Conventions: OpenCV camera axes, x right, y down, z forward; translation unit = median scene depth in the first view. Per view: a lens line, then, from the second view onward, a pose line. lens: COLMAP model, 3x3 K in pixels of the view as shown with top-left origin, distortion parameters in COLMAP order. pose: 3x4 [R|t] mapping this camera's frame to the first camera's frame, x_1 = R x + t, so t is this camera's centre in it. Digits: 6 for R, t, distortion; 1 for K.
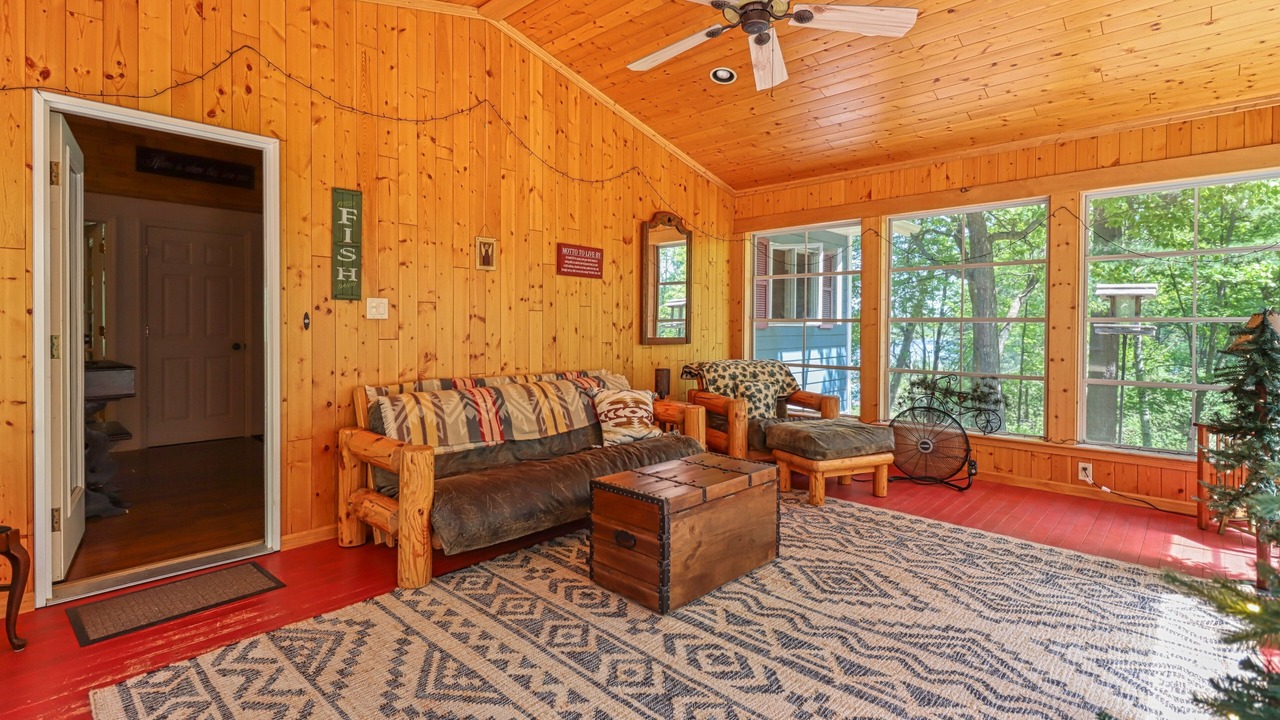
lens RADIAL K [[603.3, 0, 635.9], [0, 603.3, 328.9], [0, 0, 1]] dist [0.005816, -0.000469]
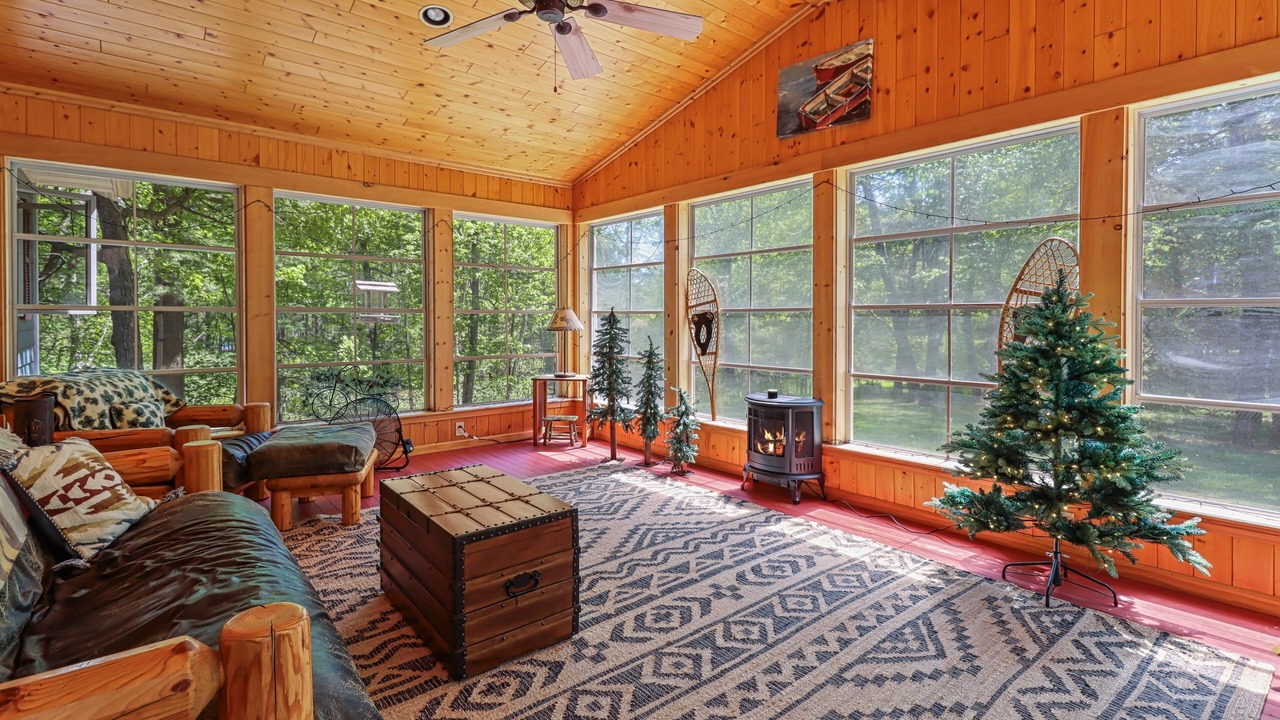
lens RADIAL K [[603.3, 0, 645.3], [0, 603.3, 325.9], [0, 0, 1]] dist [0.005816, -0.000469]
pose [[0.096380, -0.017395, 0.995193, -0.874561], [0.005711, 0.999840, 0.016923, -0.006017], [-0.995328, 0.004052, 0.096464, 0.840419]]
